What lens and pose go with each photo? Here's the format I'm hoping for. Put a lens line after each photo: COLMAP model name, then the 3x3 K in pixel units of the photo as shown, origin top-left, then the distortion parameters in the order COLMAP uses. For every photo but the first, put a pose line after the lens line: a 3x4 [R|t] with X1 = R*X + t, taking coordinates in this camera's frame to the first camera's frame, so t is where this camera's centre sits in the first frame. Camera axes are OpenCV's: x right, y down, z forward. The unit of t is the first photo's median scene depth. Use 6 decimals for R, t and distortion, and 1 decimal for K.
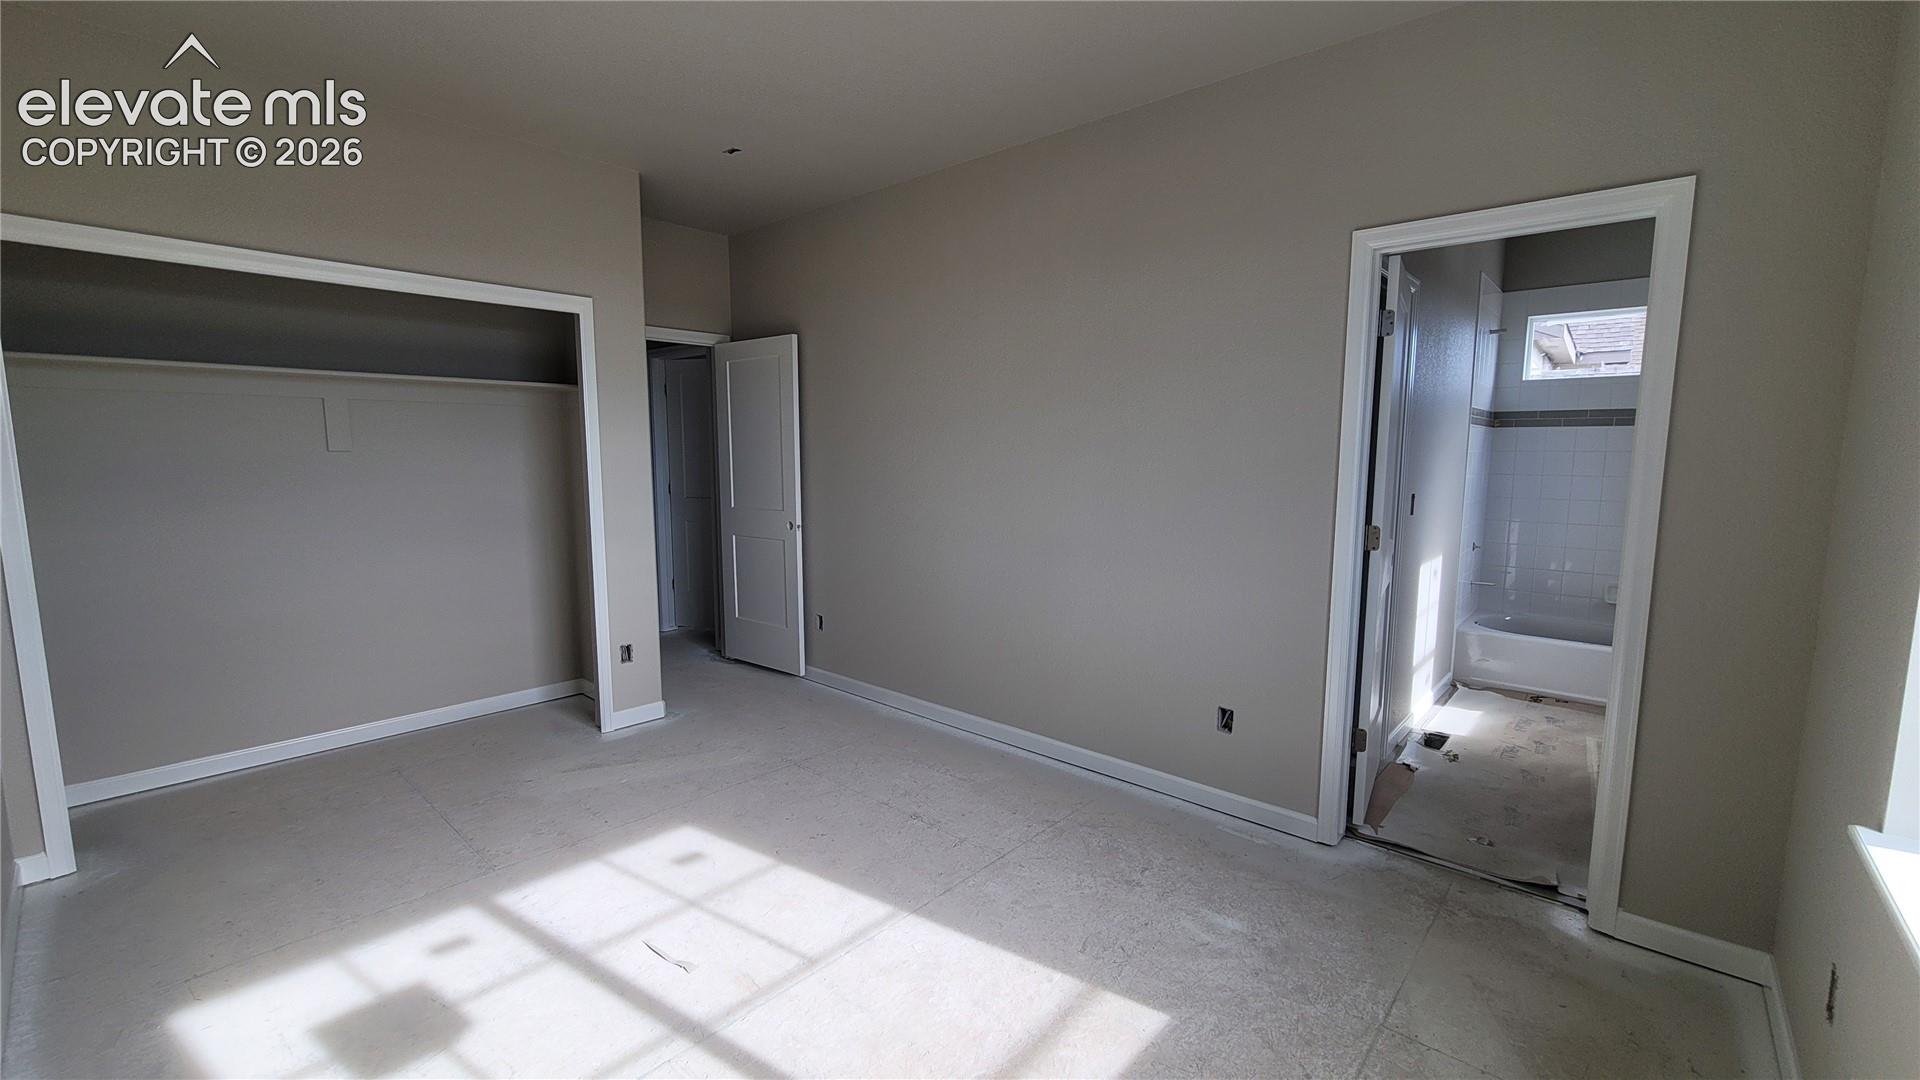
lens RADIAL K [[779.8, 0, 949.5], [0, 779.8, 538.8], [0, 0, 1]] dist [-0.001856, 0.000073]
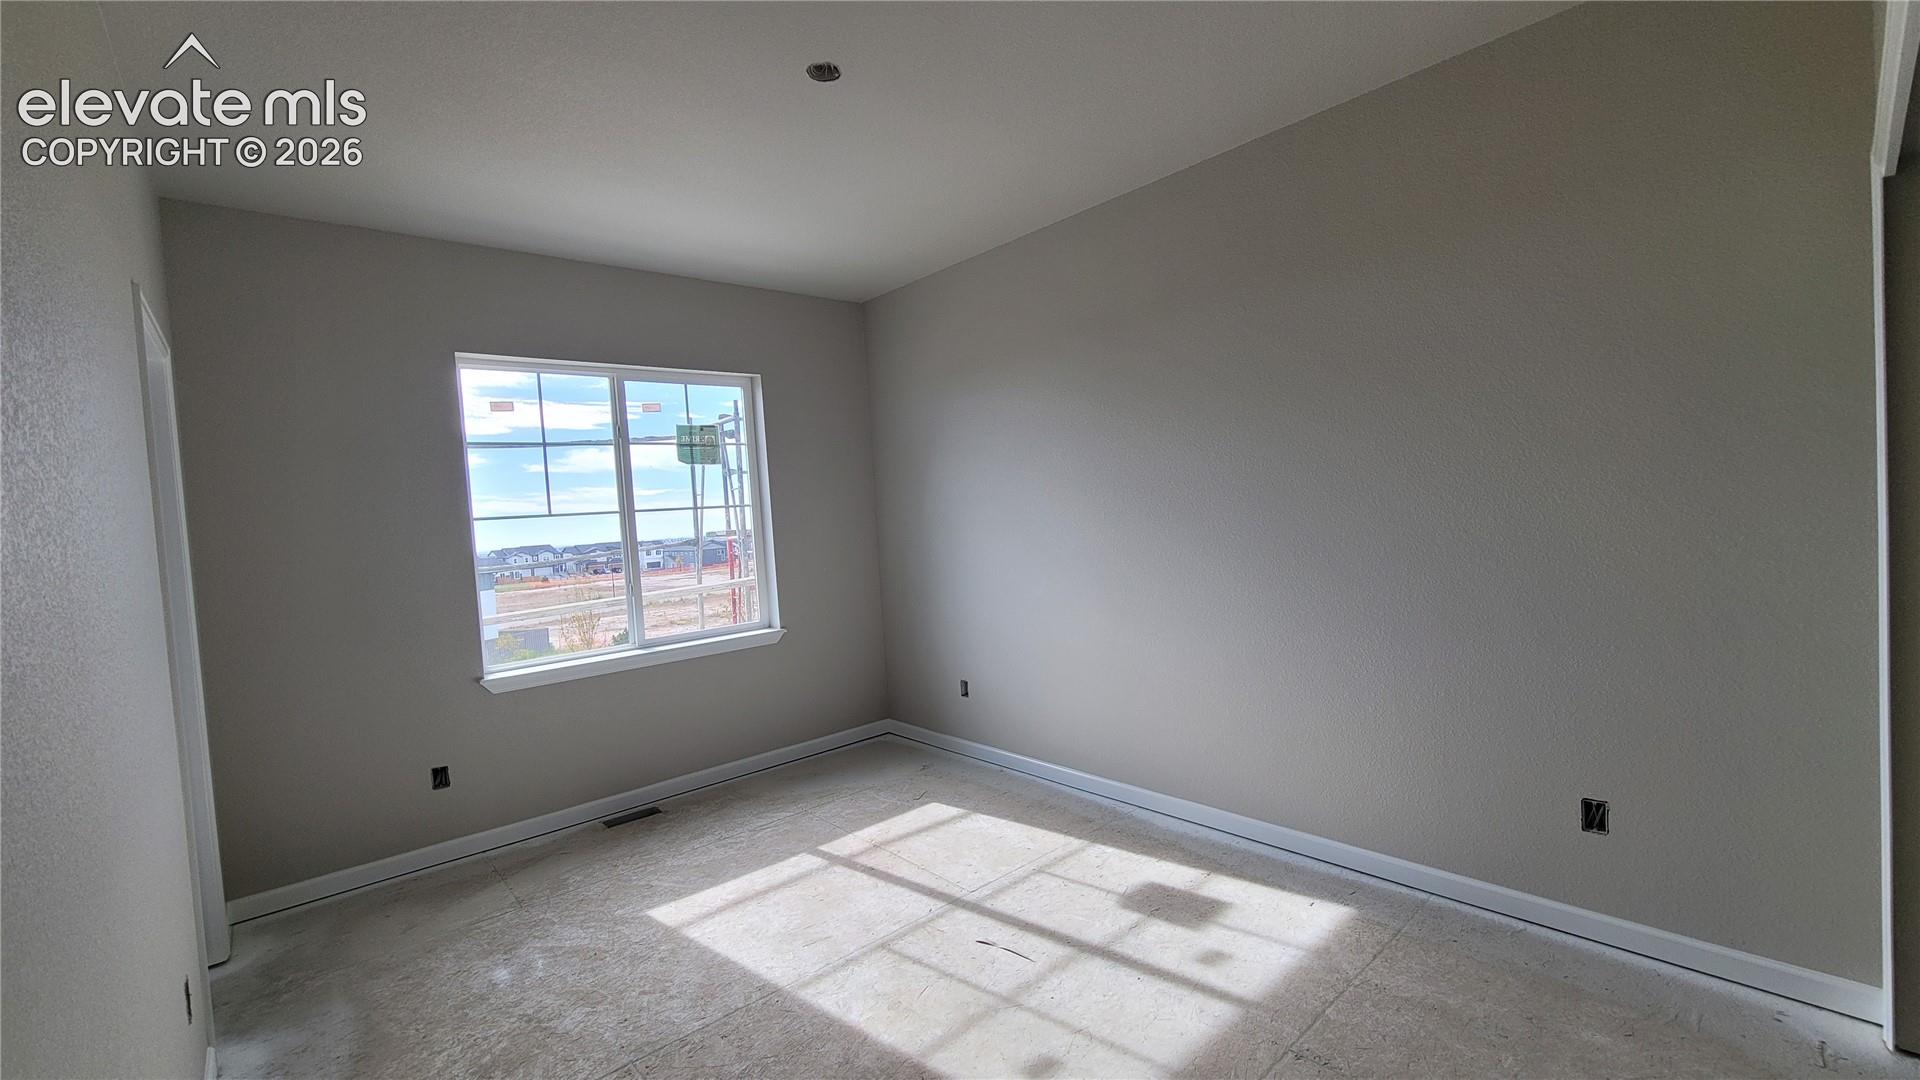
lens RADIAL K [[779.8, 0, 953.2], [0, 779.8, 536.6], [0, 0, 1]] dist [-0.001856, 0.000073]
pose [[-0.992176, 0.051741, 0.113623, -0.428715], [0.069280, 0.985278, 0.156293, -0.236760], [-0.103863, 0.162942, -0.981154, 1.952122]]
